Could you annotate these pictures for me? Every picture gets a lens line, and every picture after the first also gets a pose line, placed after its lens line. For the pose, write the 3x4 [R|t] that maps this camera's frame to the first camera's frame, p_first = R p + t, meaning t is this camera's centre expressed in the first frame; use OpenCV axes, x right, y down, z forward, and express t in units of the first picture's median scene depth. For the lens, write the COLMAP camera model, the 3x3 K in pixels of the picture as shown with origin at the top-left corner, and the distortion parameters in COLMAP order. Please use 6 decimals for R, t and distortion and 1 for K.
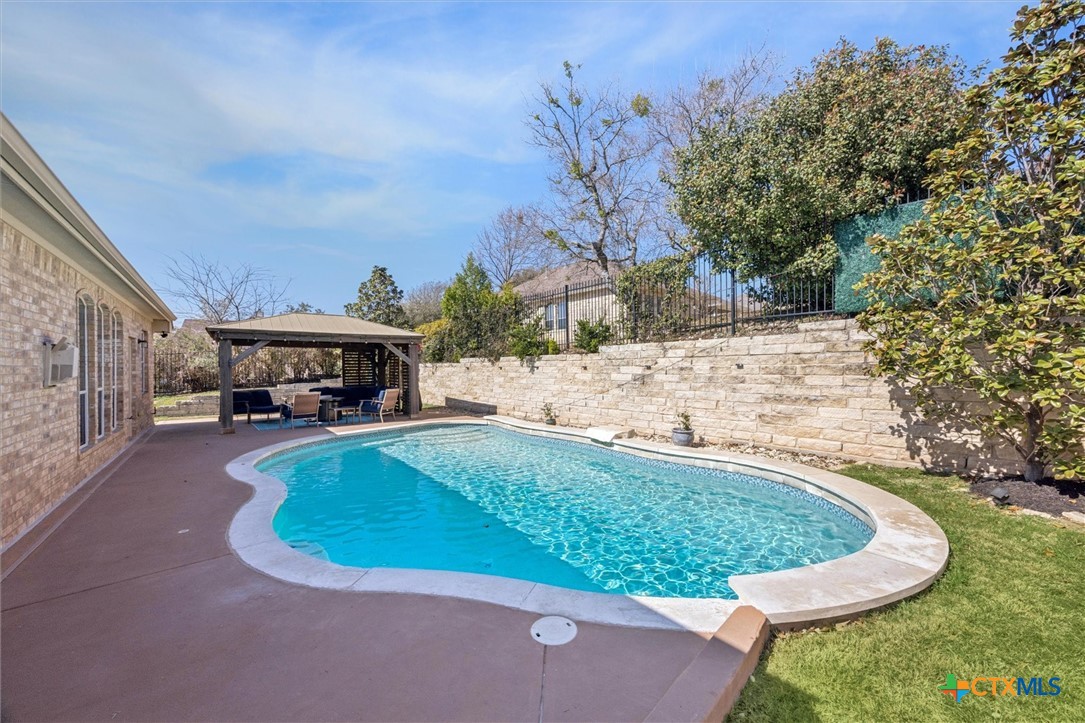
lens RADIAL K [[413.9, 0, 559.8], [0, 413.9, 365.5], [0, 0, 1]] dist [-0.005734, -0.000198]
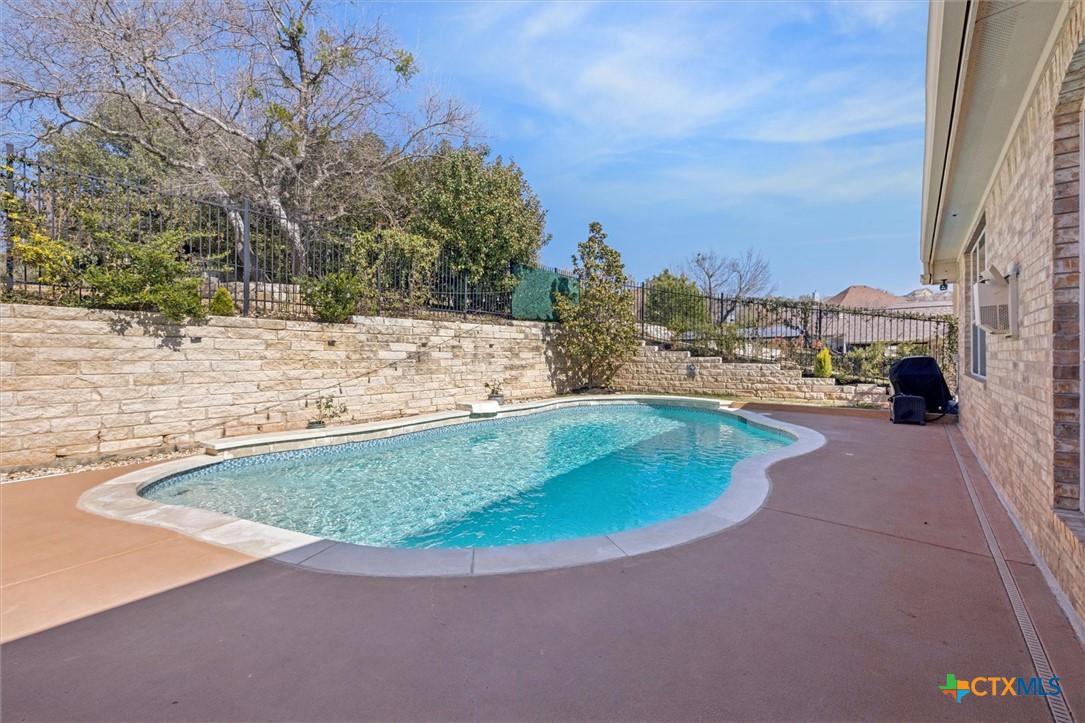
lens RADIAL K [[442.0, 0, 543.4], [0, 442.0, 357.8], [0, 0, 1]] dist [-0.001325, 0.000024]
pose [[-0.186379, 0.006584, 0.982456, -0.832924], [0.002282, 0.999978, -0.006268, 0.040729], [-0.982475, 0.001074, -0.186390, 0.873065]]
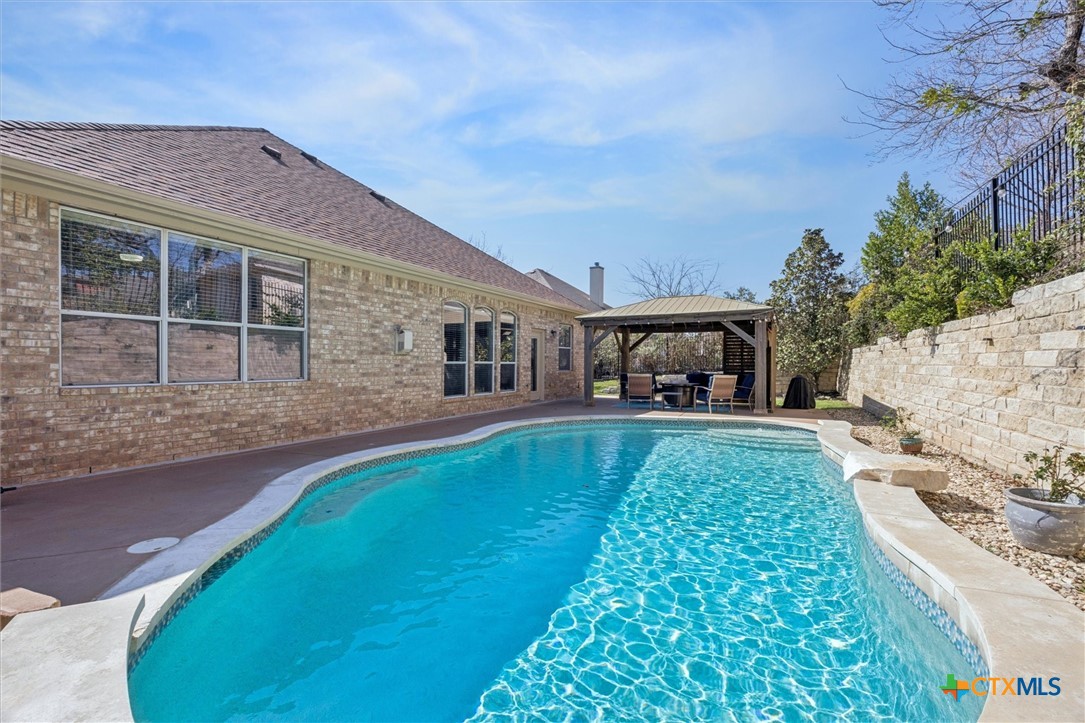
lens RADIAL K [[466.7, 0, 556.5], [0, 466.7, 359.9], [0, 0, 1]] dist [-0.000217, 0.000055]
pose [[0.412747, 0.002915, -0.910841, 0.384125], [-0.003567, 0.999992, 0.001584, 0.031233], [0.910839, 0.002595, 0.412755, 0.356994]]
